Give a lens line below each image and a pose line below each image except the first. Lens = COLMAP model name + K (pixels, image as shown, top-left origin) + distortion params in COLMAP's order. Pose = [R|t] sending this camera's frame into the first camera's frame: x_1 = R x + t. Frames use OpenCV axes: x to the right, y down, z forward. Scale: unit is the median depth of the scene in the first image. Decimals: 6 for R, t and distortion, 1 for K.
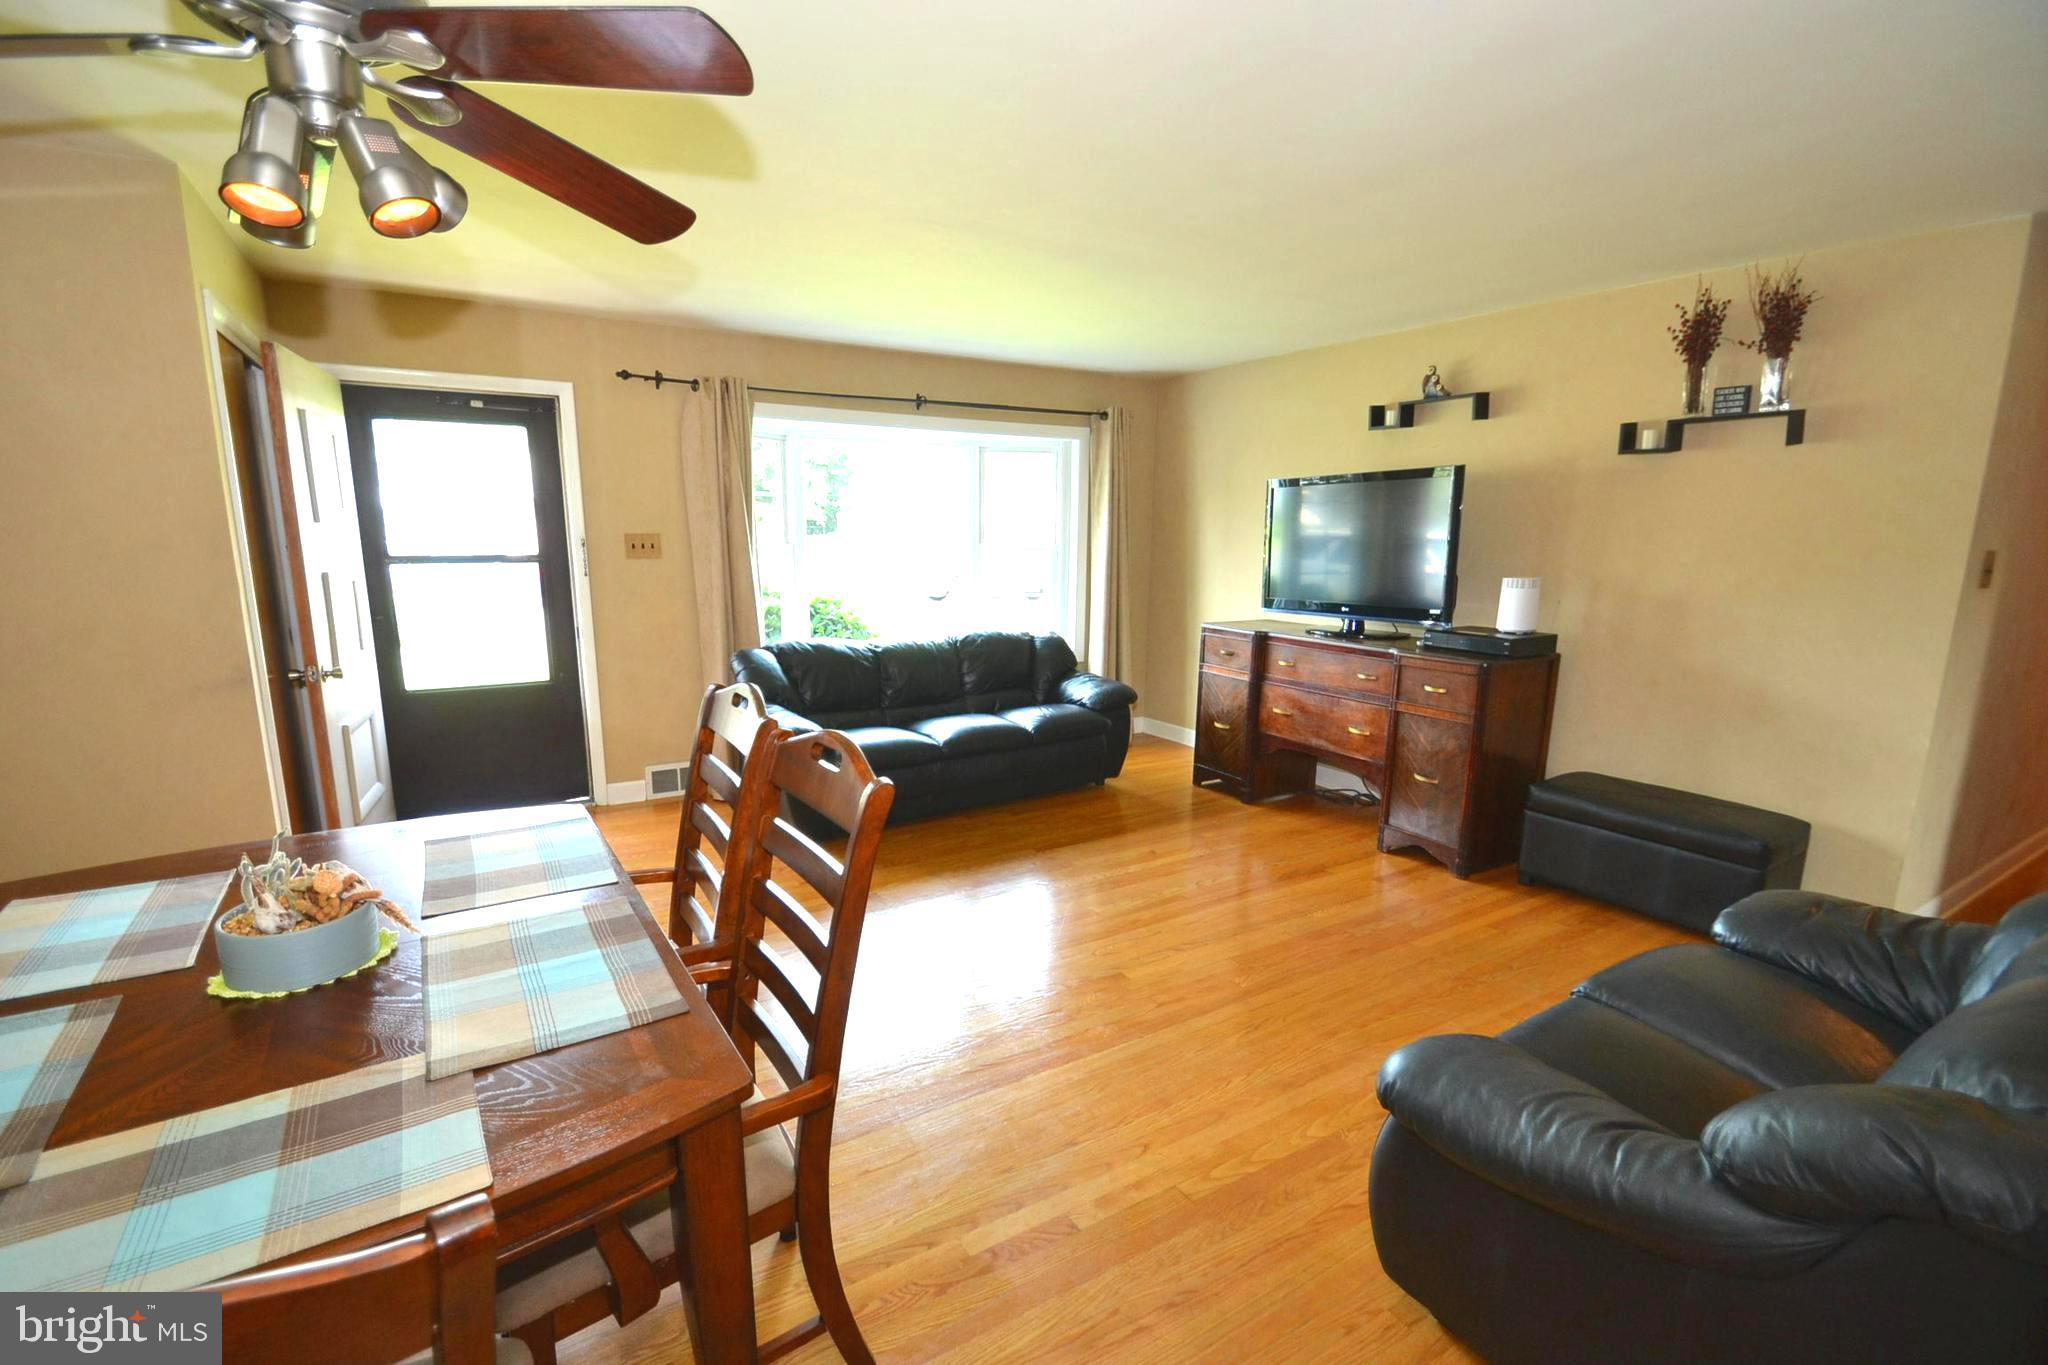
lens RADIAL K [[917.9, 0, 1009.9], [0, 917.9, 698.4], [0, 0, 1]] dist [0.009207, -0.001886]
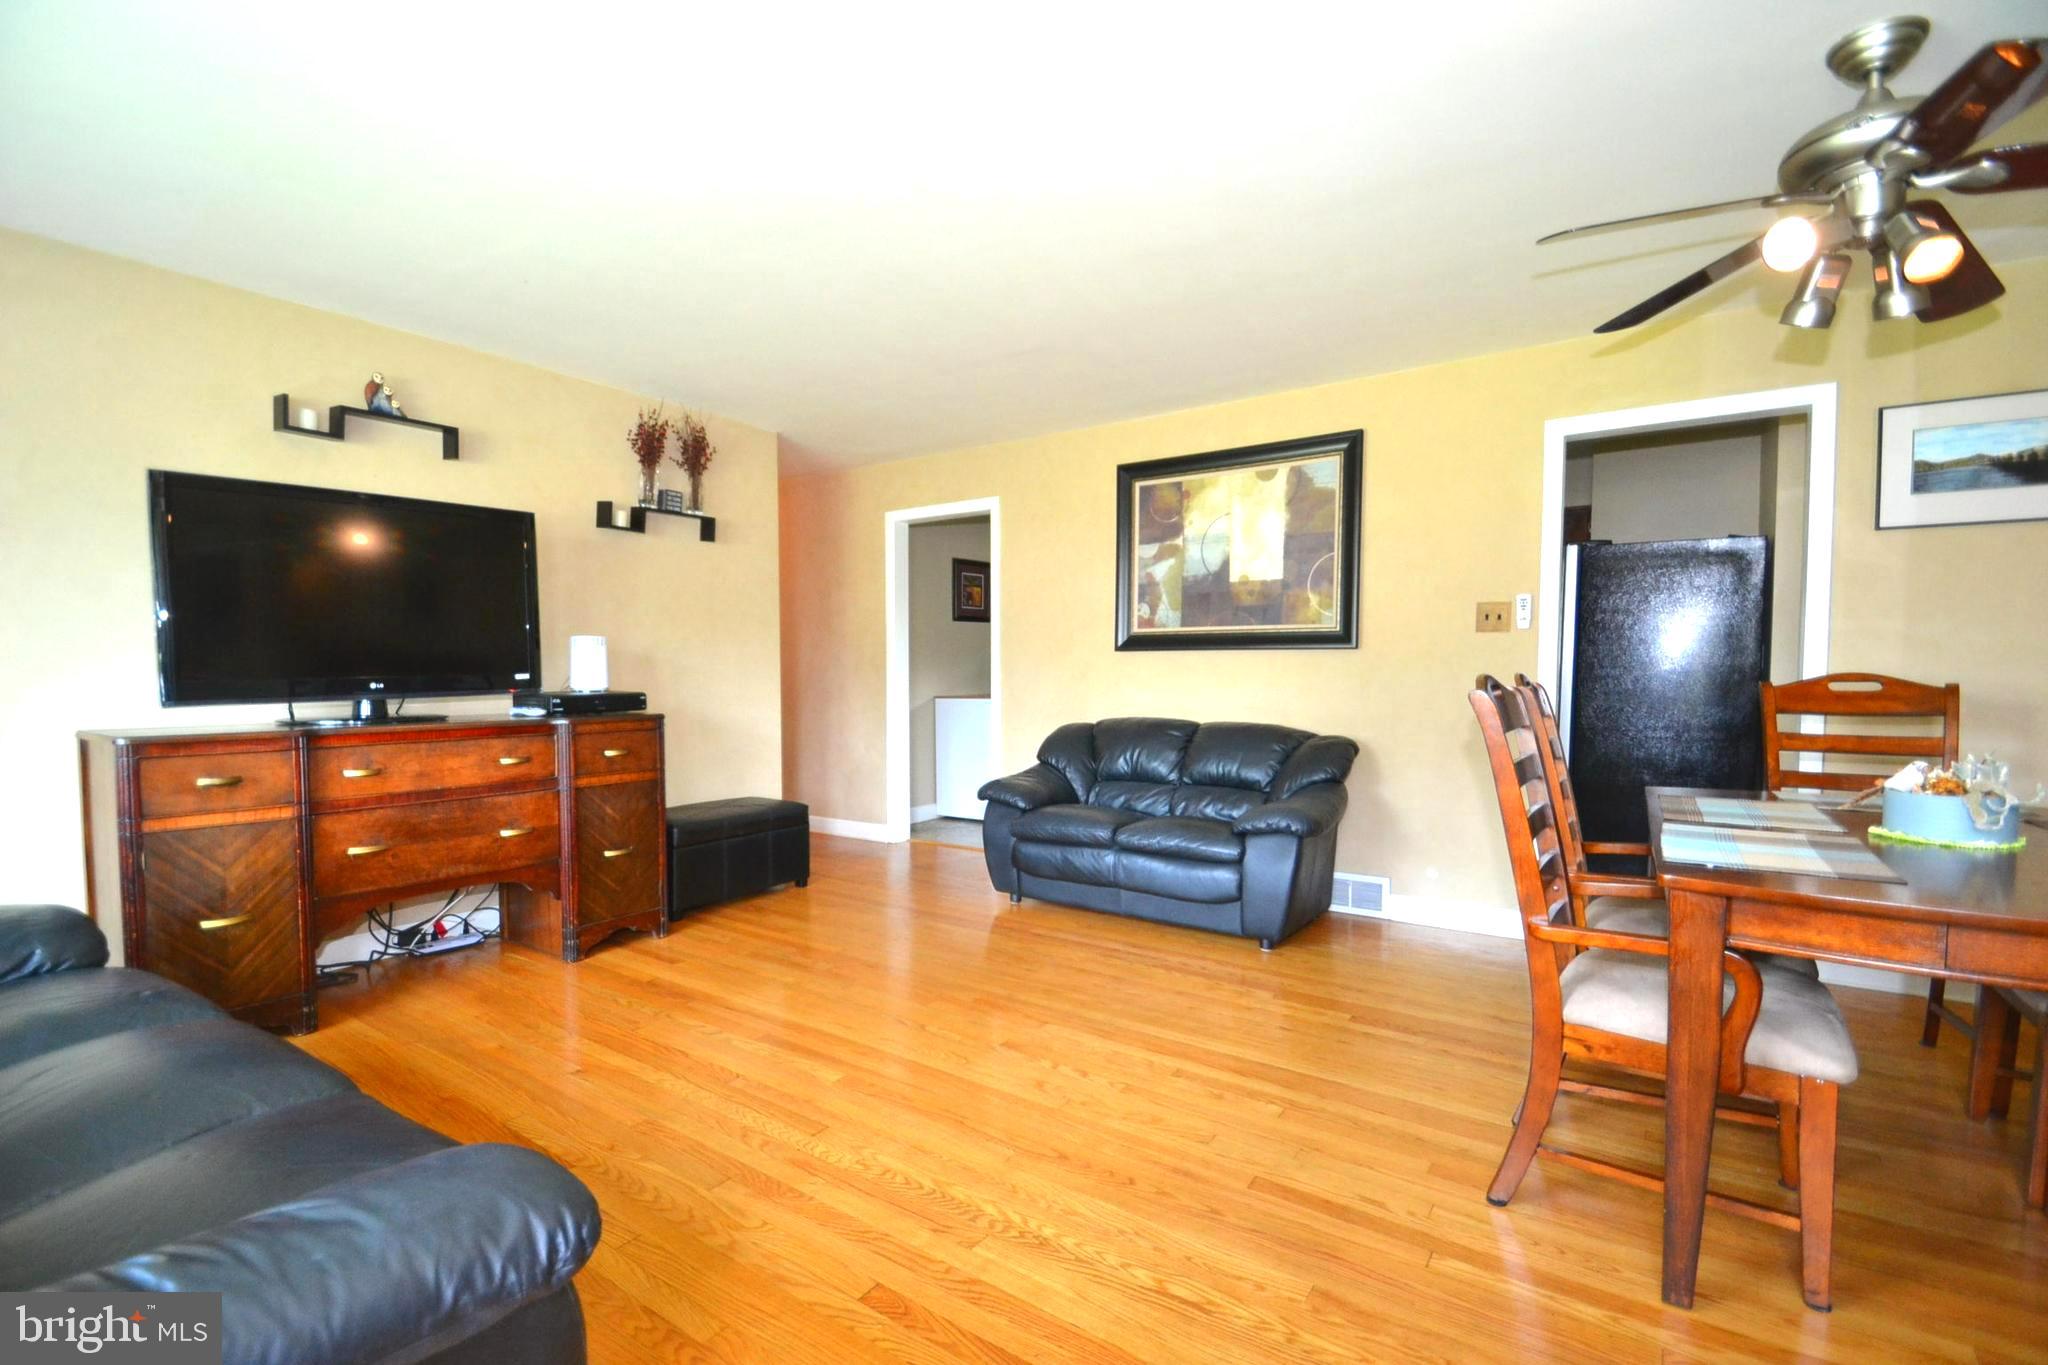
lens RADIAL K [[917.9, 0, 976.5], [0, 917.9, 699.8], [0, 0, 1]] dist [0.009207, -0.001886]
pose [[-0.374762, -0.043147, 0.926116, -0.463607], [0.165352, 0.979790, 0.112559, -0.092974], [-0.912256, 0.195318, -0.360054, 0.867739]]
